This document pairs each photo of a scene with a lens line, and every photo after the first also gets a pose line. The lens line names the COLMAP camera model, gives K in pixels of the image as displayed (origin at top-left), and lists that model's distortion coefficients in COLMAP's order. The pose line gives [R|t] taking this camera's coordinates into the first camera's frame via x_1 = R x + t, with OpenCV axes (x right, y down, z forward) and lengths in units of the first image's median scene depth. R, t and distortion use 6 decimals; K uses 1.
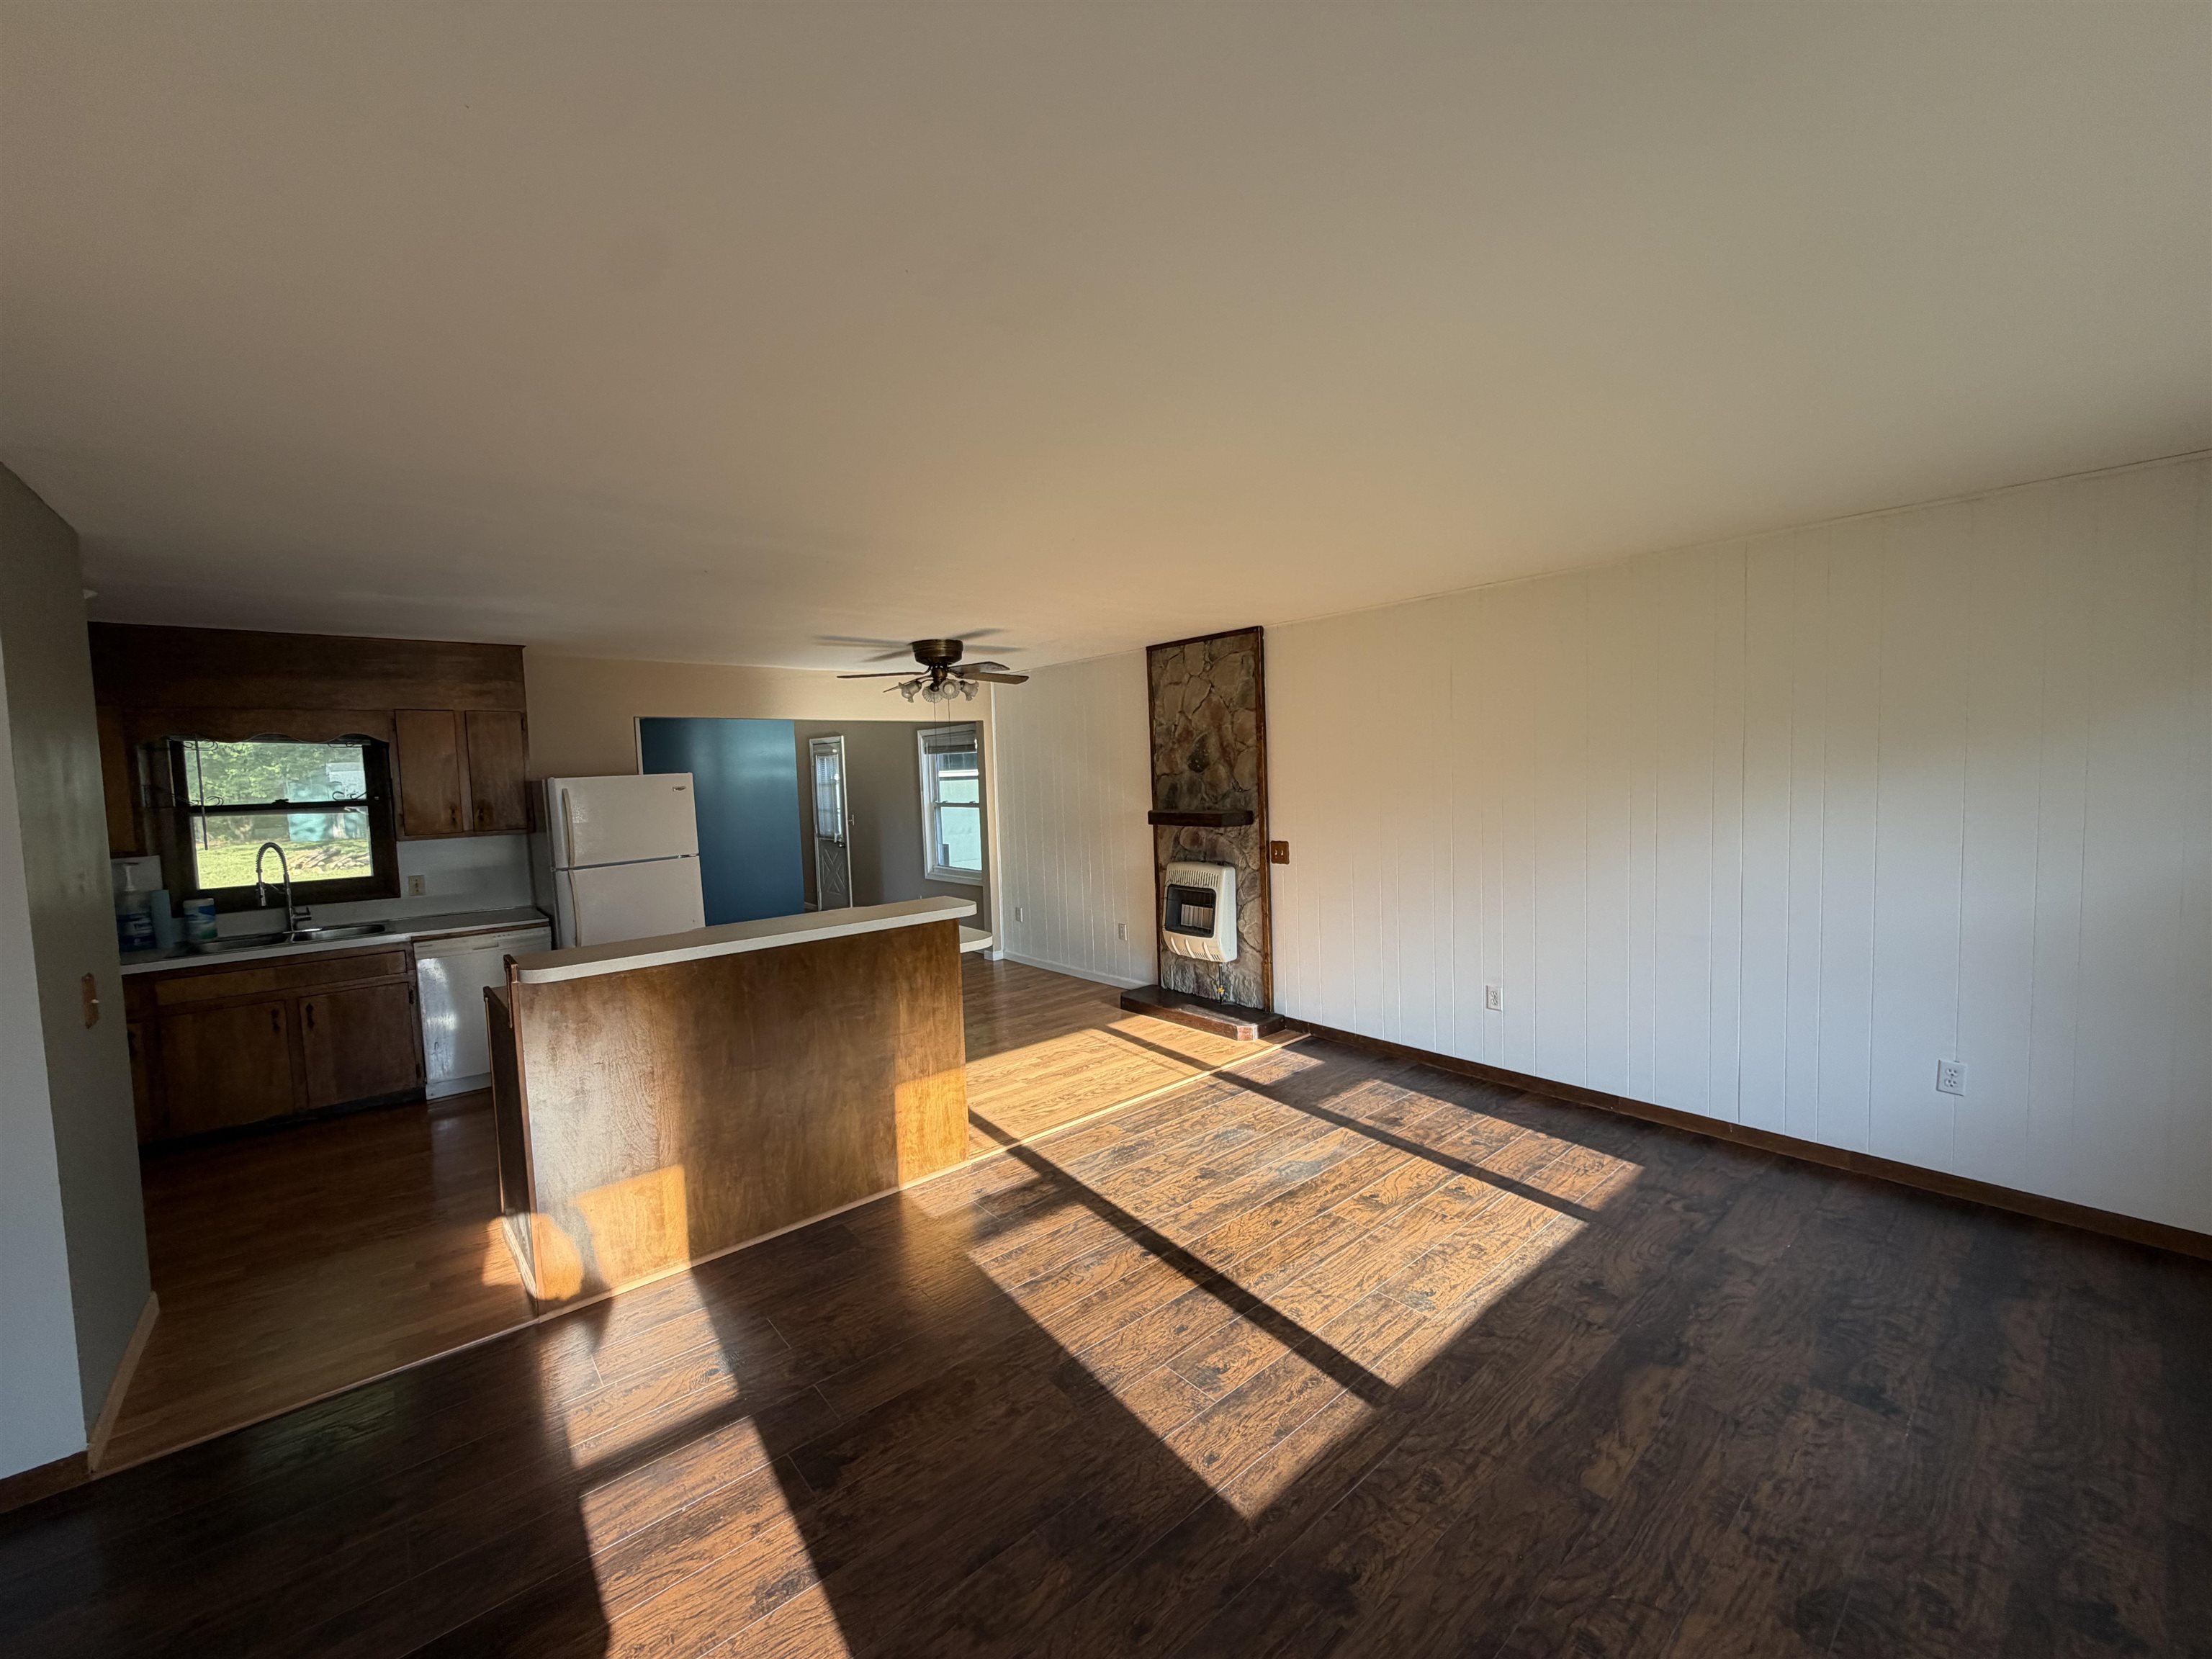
lens RADIAL K [[882.5, 0, 1112.6], [0, 882.5, 820.9], [0, 0, 1]] dist [-0.008332, 0.001213]
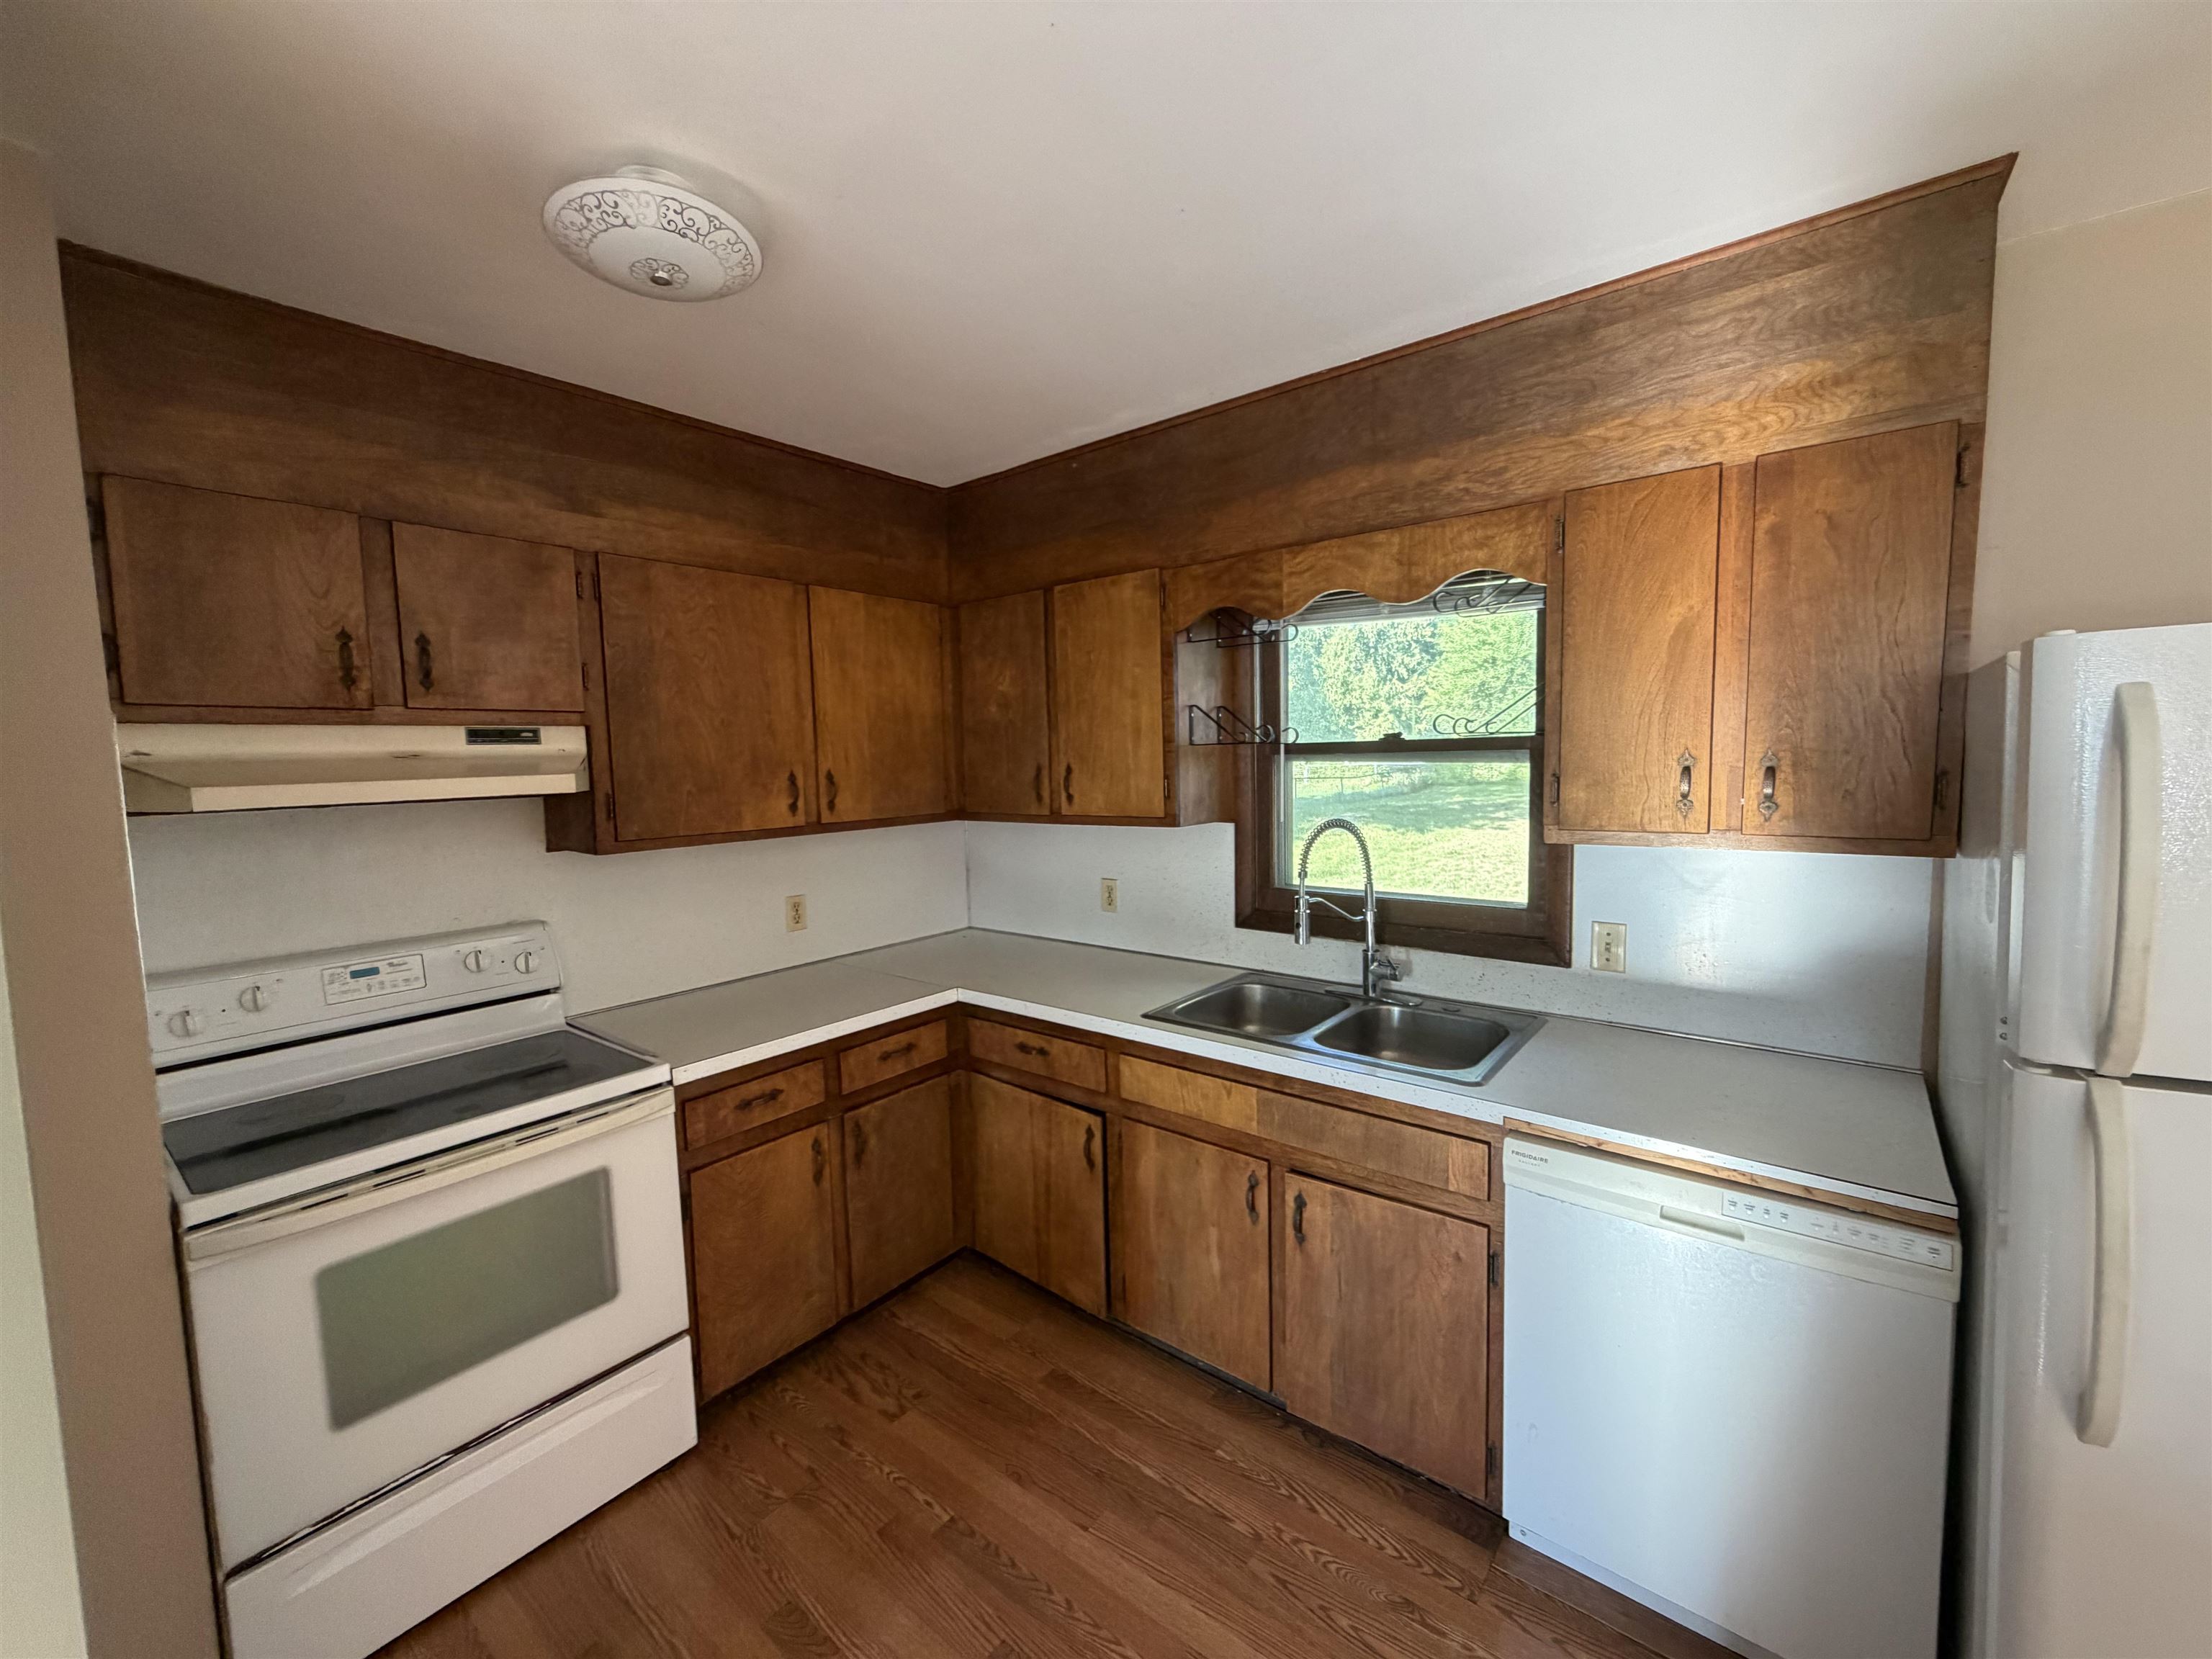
lens RADIAL K [[882.5, 0, 1095.8], [0, 882.5, 831.0], [0, 0, 1]] dist [-0.008332, 0.001213]
pose [[0.171657, 0.119294, -0.977907, -0.486757], [-0.033393, 0.992776, 0.115246, -0.020953], [0.984591, 0.012873, 0.174401, 0.769132]]
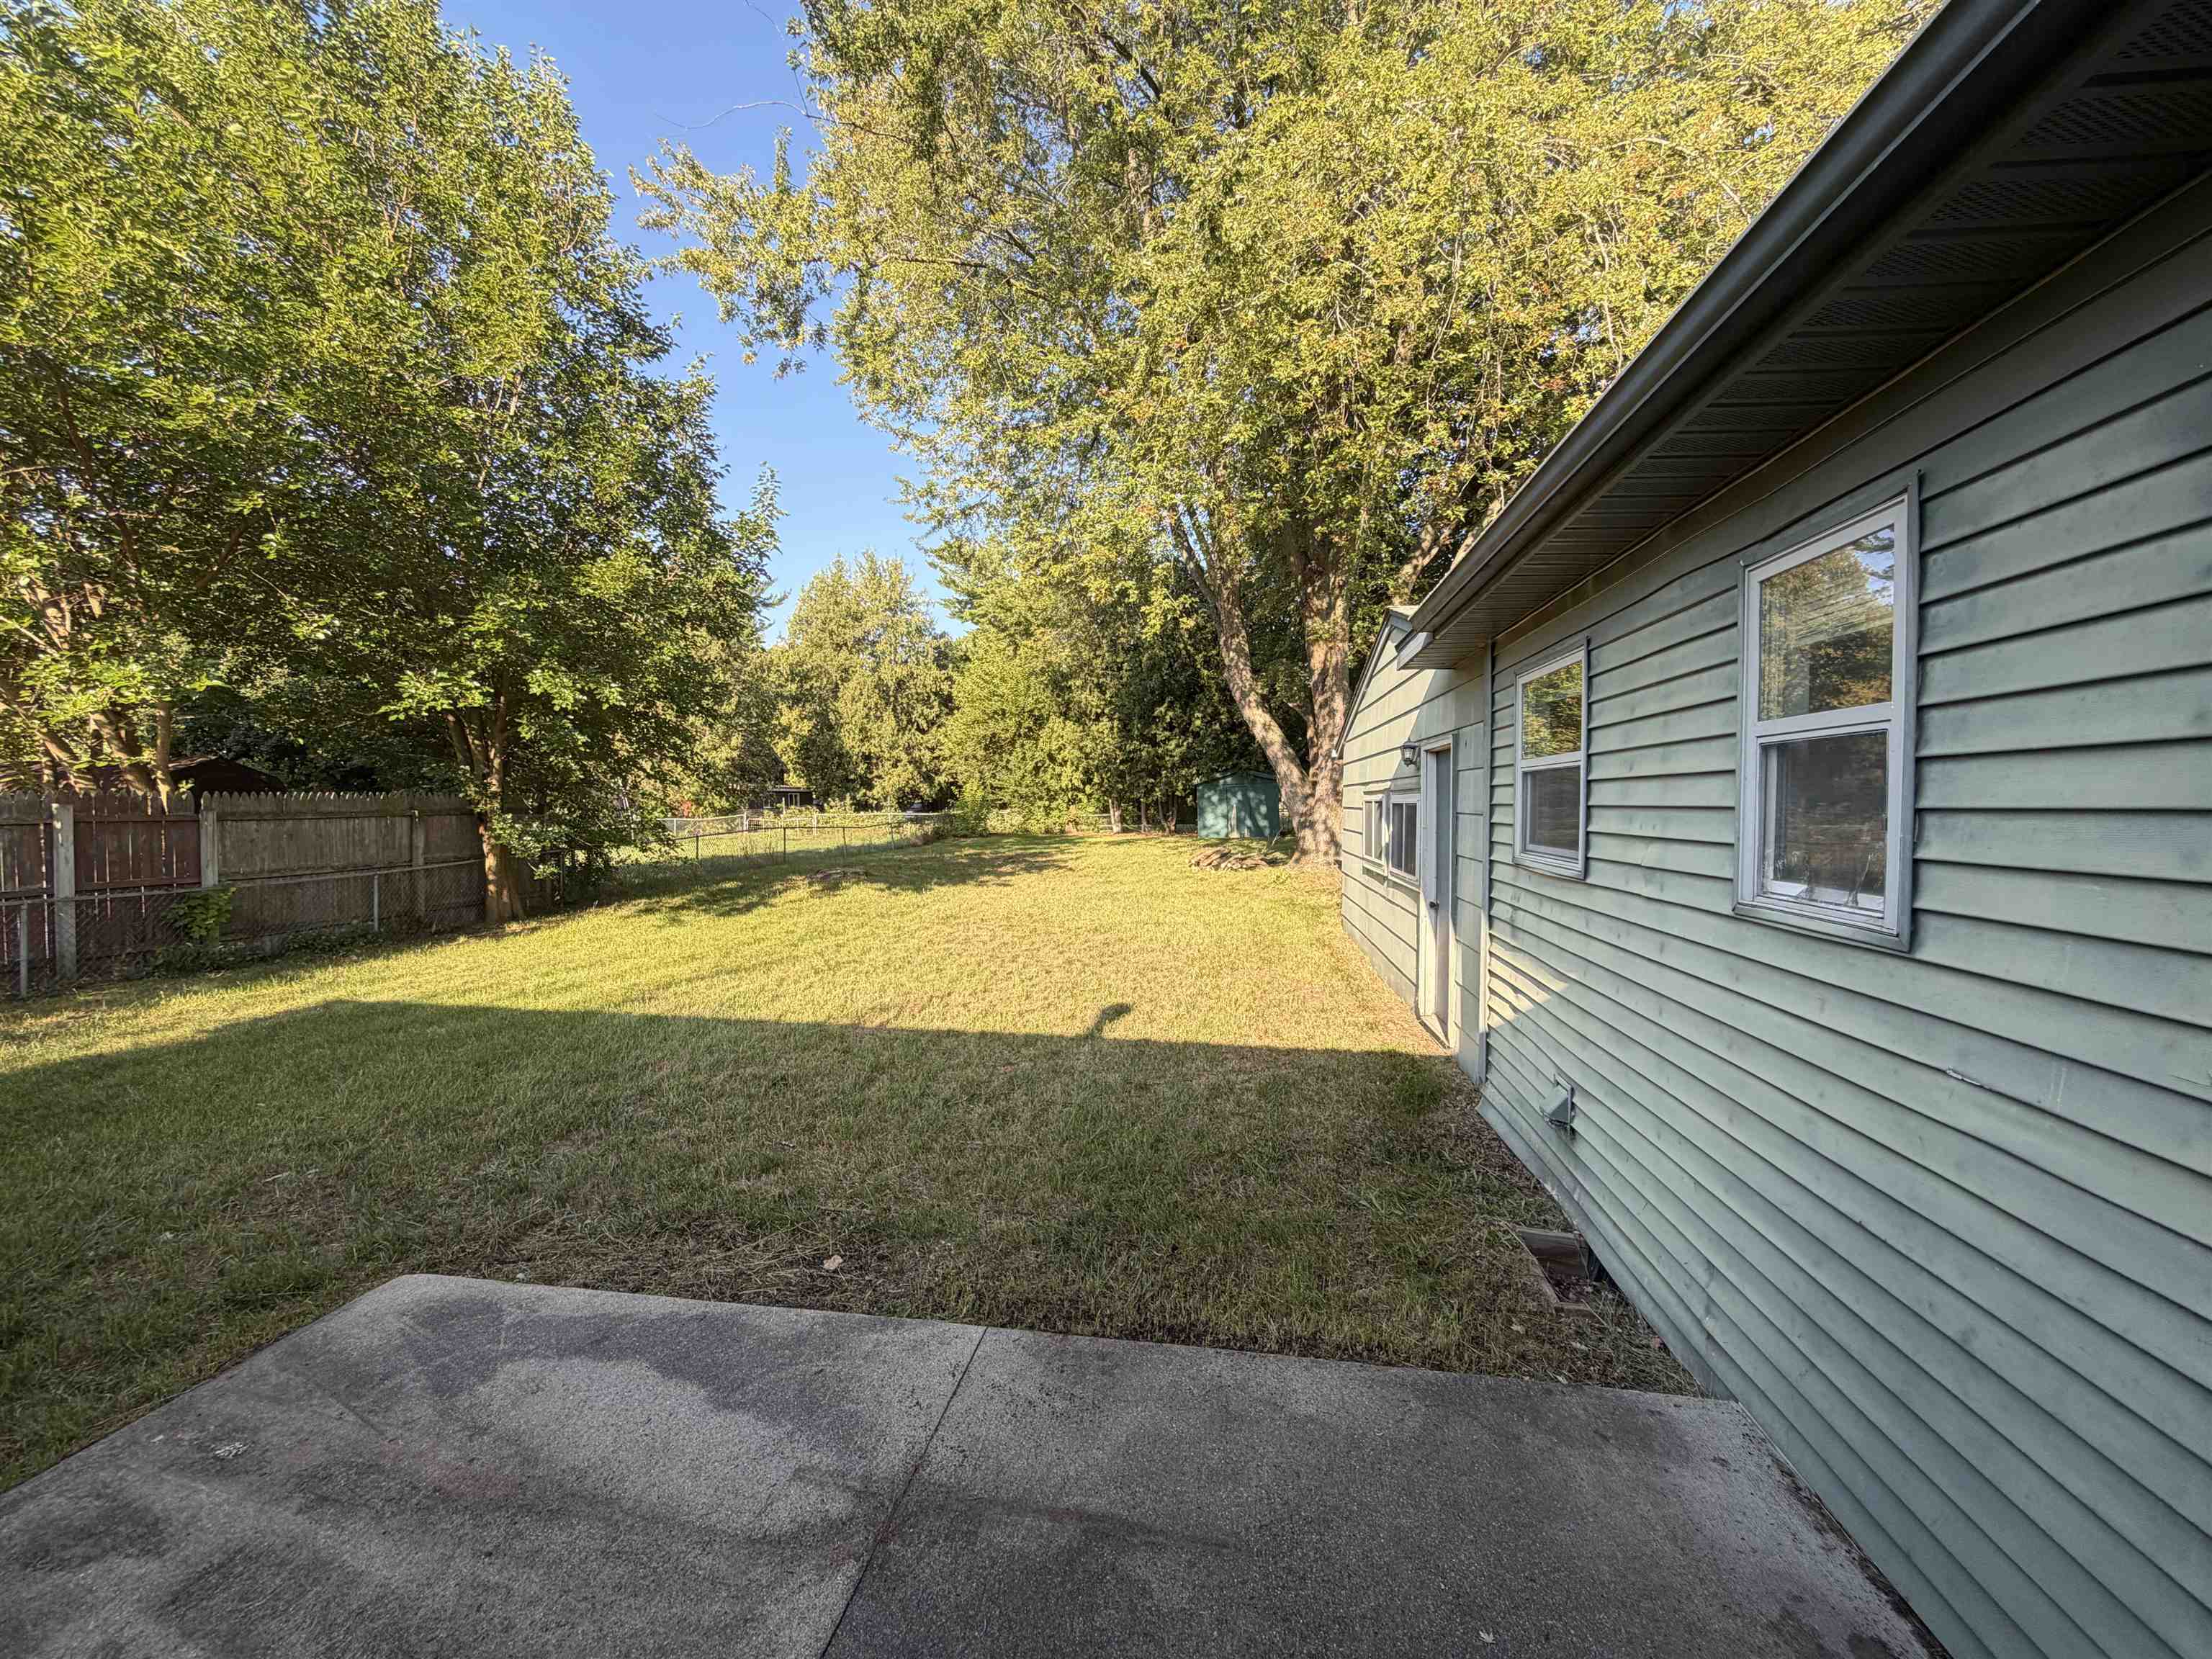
lens RADIAL K [[882.5, 0, 1109.6], [0, 882.5, 823.3], [0, 0, 1]] dist [-0.008332, 0.001213]
pose [[0.648098, 0.060570, -0.759145, -0.512555], [-0.069500, 0.997377, 0.020244, -0.019533], [0.758379, 0.039640, 0.650607, 0.789745]]
